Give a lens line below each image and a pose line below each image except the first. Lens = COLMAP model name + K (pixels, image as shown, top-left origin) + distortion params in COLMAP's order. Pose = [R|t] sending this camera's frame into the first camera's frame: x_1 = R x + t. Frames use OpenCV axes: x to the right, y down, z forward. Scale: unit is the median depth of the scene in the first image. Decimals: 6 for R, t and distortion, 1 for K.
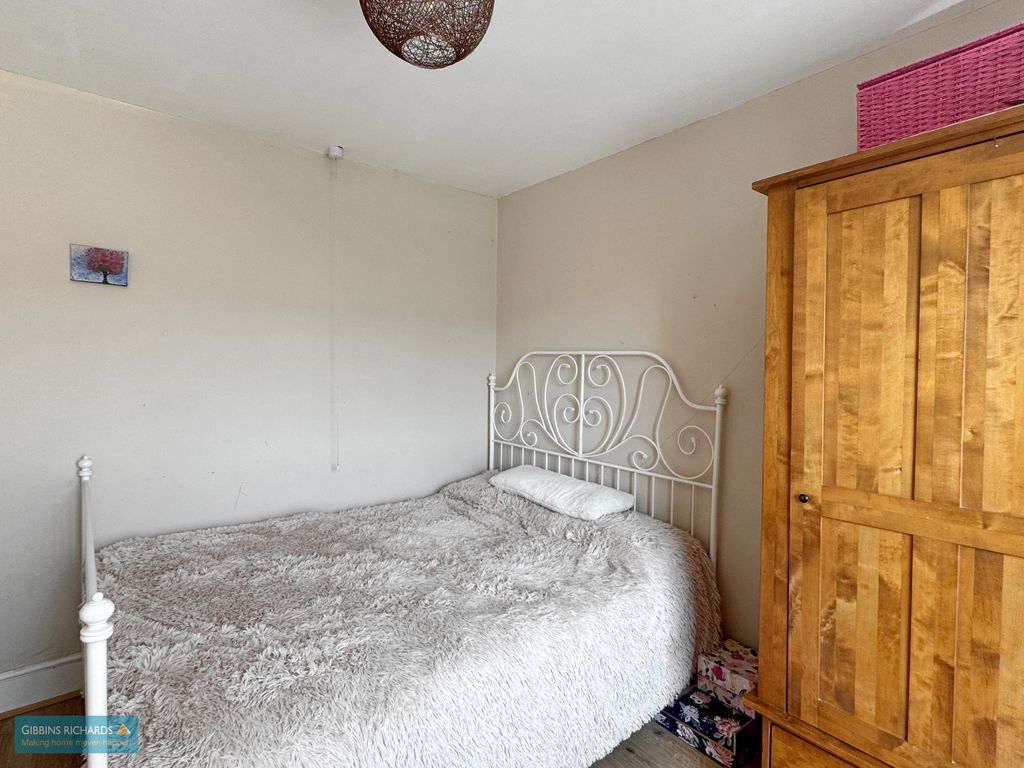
lens RADIAL K [[515.7, 0, 510.3], [0, 515.7, 380.8], [0, 0, 1]] dist [-0.001236, 0.000340]
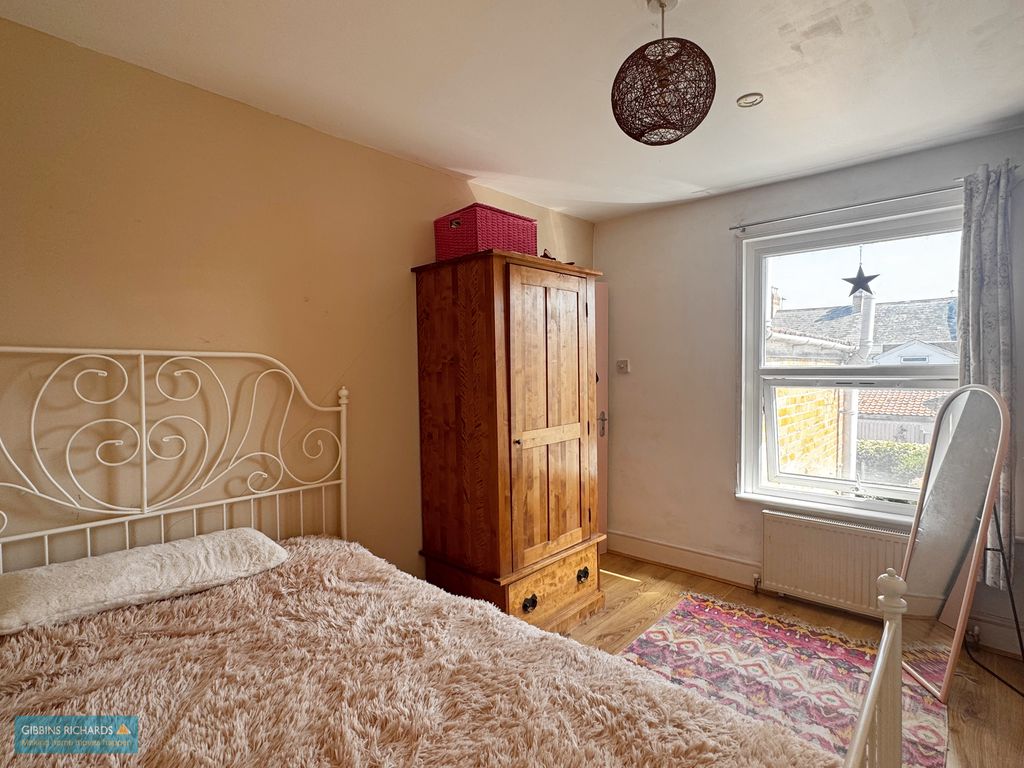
lens RADIAL K [[515.7, 0, 510.9], [0, 515.7, 379.8], [0, 0, 1]] dist [-0.001236, 0.000340]
pose [[-0.151797, -0.033270, 0.987852, -0.660200], [0.040175, 0.998400, 0.039799, -0.031092], [-0.987595, 0.045728, -0.150217, 0.735086]]
